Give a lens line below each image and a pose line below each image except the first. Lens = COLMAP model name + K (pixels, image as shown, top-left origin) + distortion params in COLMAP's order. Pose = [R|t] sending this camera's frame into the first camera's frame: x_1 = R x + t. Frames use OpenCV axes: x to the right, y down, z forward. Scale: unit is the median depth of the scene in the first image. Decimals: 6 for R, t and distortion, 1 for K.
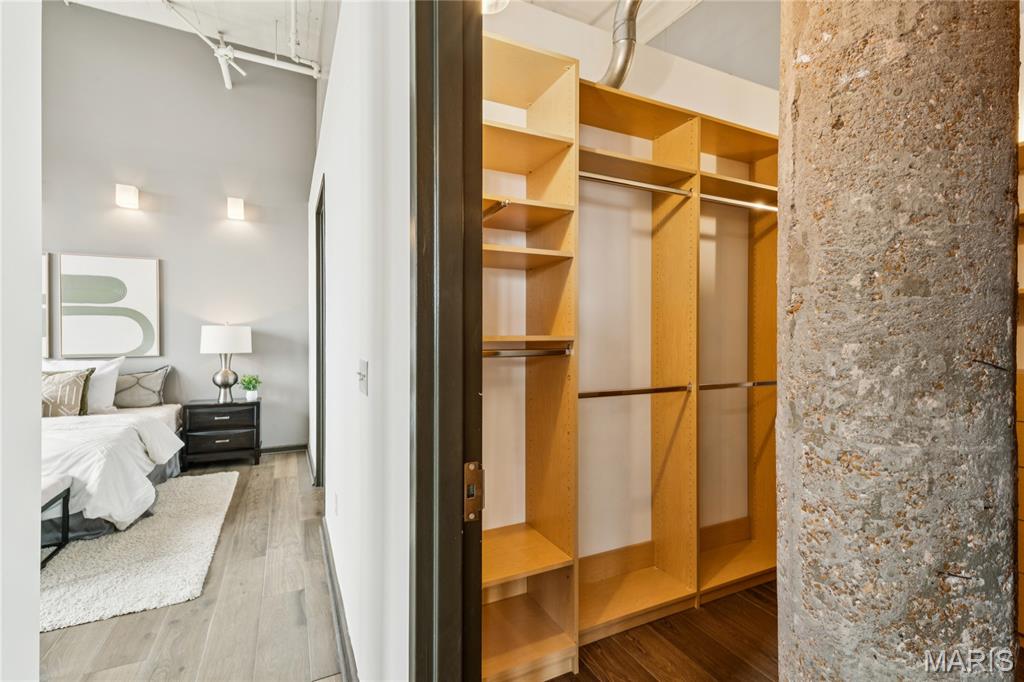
lens RADIAL K [[459.7, 0, 509.0], [0, 459.7, 334.8], [0, 0, 1]] dist [-0.001883, 0.000676]
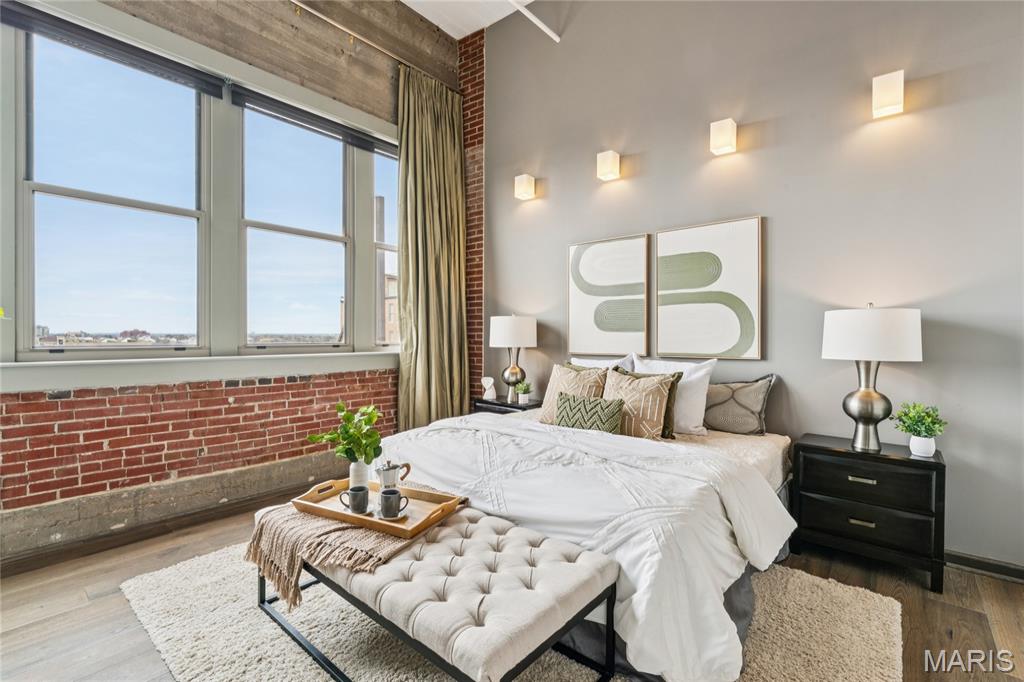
lens RADIAL K [[442.9, 0, 552.9], [0, 442.9, 339.2], [0, 0, 1]] dist [0.023239, 0.000152]
pose [[0.447966, 0.007296, -0.894021, -0.318971], [-0.001551, 0.999972, 0.007384, 0.012089], [0.894049, -0.001921, 0.447964, 0.441852]]
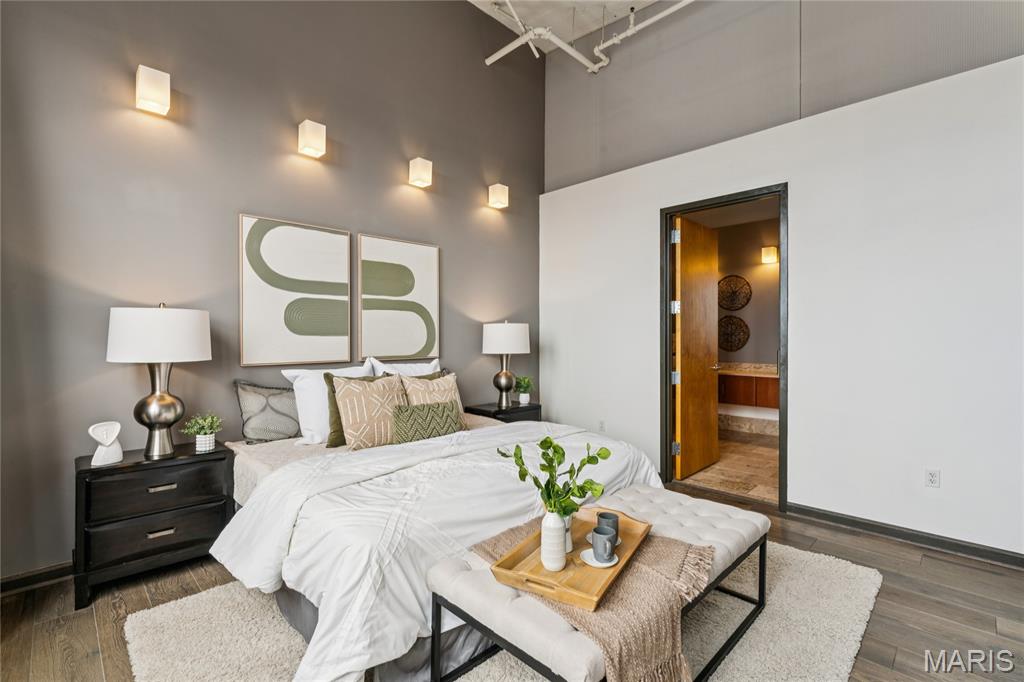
lens RADIAL K [[459.7, 0, 509.0], [0, 459.7, 334.8], [0, 0, 1]] dist [-0.001883, 0.000676]
pose [[0.945843, 0.001350, 0.324623, -0.943023], [-0.000299, 0.999995, -0.003287, 0.005354], [-0.324626, 0.003012, 0.945838, 0.128743]]
